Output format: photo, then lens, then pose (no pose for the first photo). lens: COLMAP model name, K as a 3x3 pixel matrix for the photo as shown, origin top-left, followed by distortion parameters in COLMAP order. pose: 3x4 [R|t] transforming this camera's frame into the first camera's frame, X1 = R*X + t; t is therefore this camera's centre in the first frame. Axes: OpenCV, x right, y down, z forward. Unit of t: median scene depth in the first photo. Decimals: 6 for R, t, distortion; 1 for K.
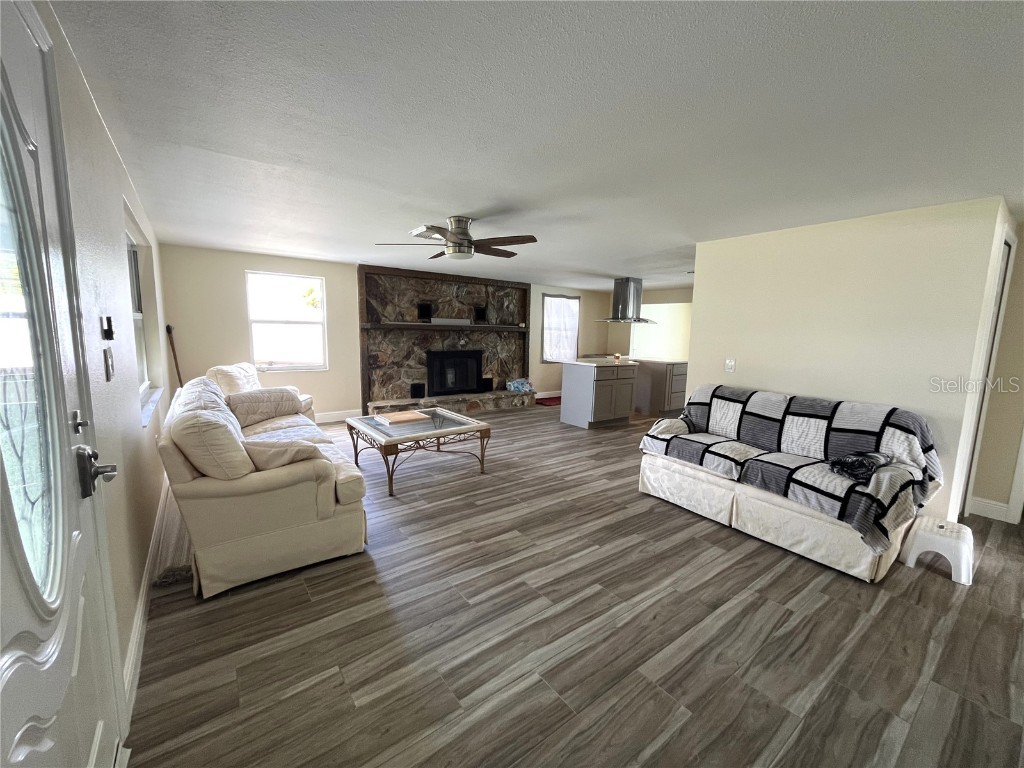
lens RADIAL K [[416.2, 0, 513.6], [0, 416.2, 383.2], [0, 0, 1]] dist [-0.000098, 0.000138]
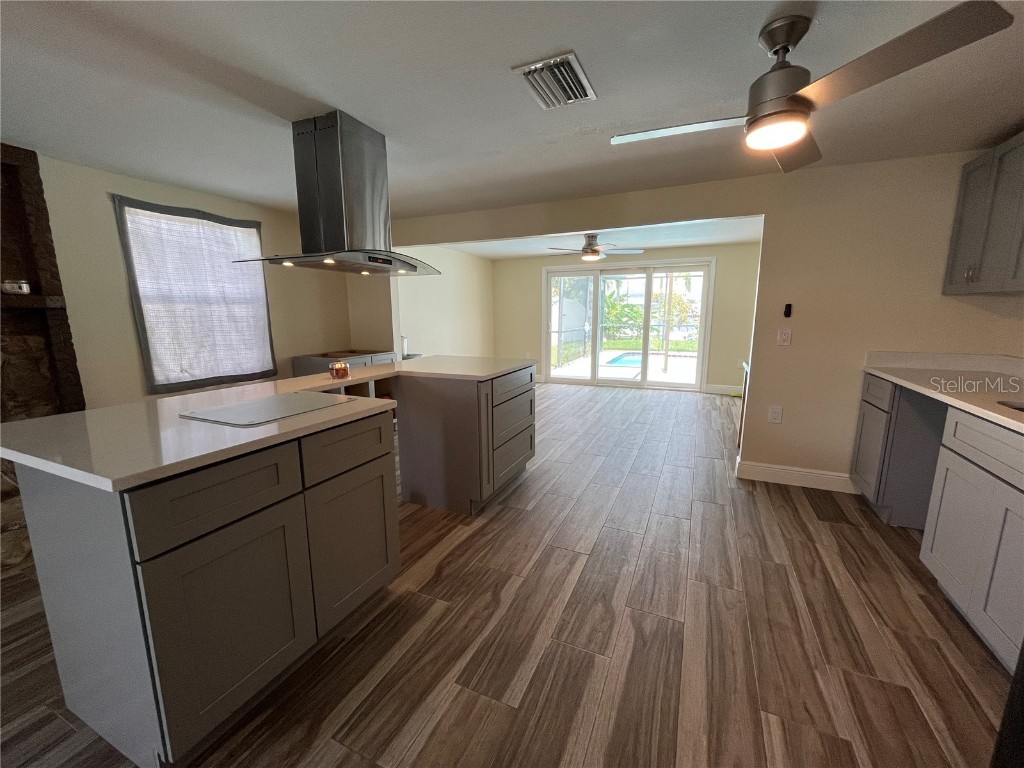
lens RADIAL K [[416.2, 0, 513.3], [0, 416.2, 382.8], [0, 0, 1]] dist [-0.000098, 0.000138]
pose [[0.875988, -0.113099, 0.468886, 0.179658], [0.089411, 0.993348, 0.072562, -0.056515], [-0.473974, -0.021640, 0.880273, 0.530094]]
